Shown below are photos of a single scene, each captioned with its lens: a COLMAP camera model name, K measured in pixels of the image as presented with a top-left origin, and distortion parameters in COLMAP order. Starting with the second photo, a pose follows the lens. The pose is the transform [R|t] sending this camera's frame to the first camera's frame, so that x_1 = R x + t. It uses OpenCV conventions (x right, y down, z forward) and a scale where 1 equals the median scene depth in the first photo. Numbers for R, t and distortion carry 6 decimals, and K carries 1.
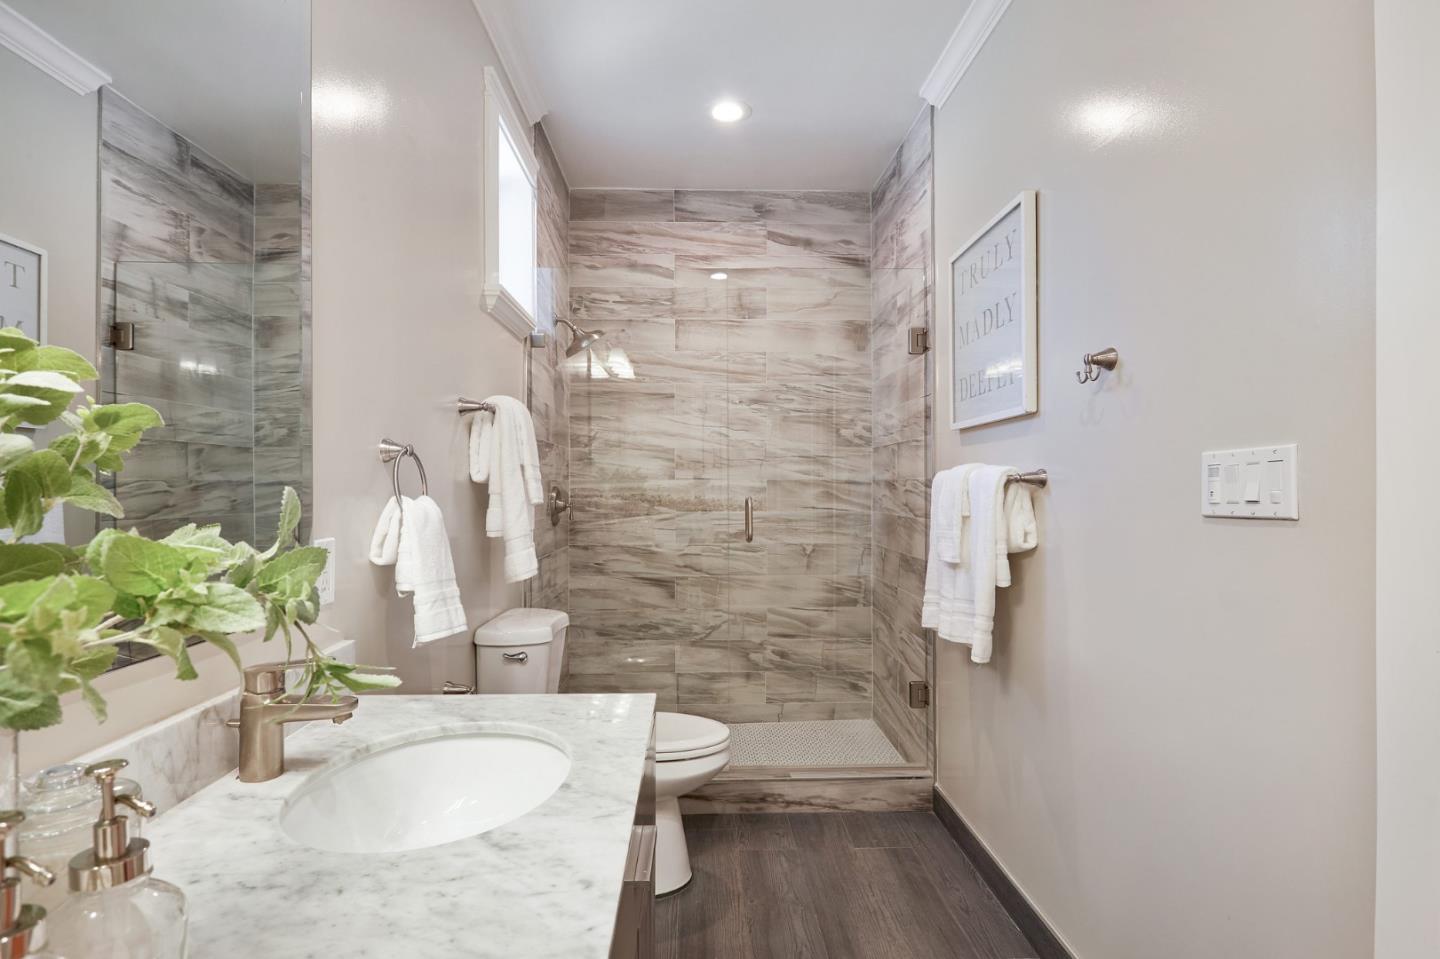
lens RADIAL K [[748.4, 0, 718.6], [0, 748.4, 486.1], [0, 0, 1]] dist [0.002993, 0.000448]
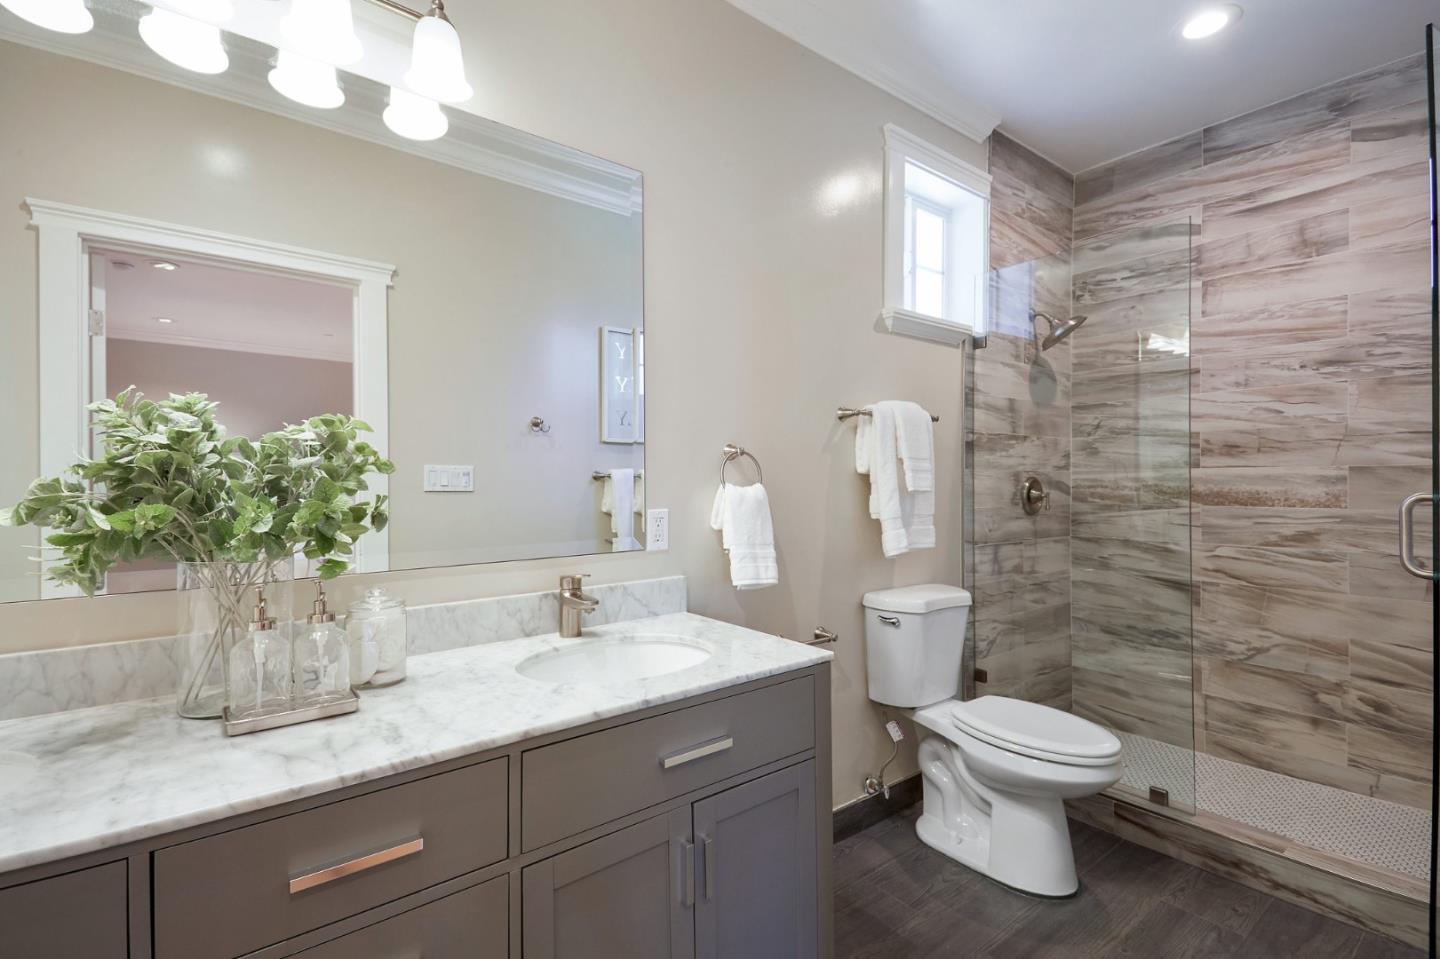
lens RADIAL K [[665.5, 0, 717.3], [0, 665.5, 482.1], [0, 0, 1]] dist [0.064438, -0.030326]
pose [[0.593593, -0.000385, -0.804765, 0.242864], [0.003782, 0.999990, 0.002312, 0.003445], [0.804757, -0.004416, 0.593588, 0.088265]]
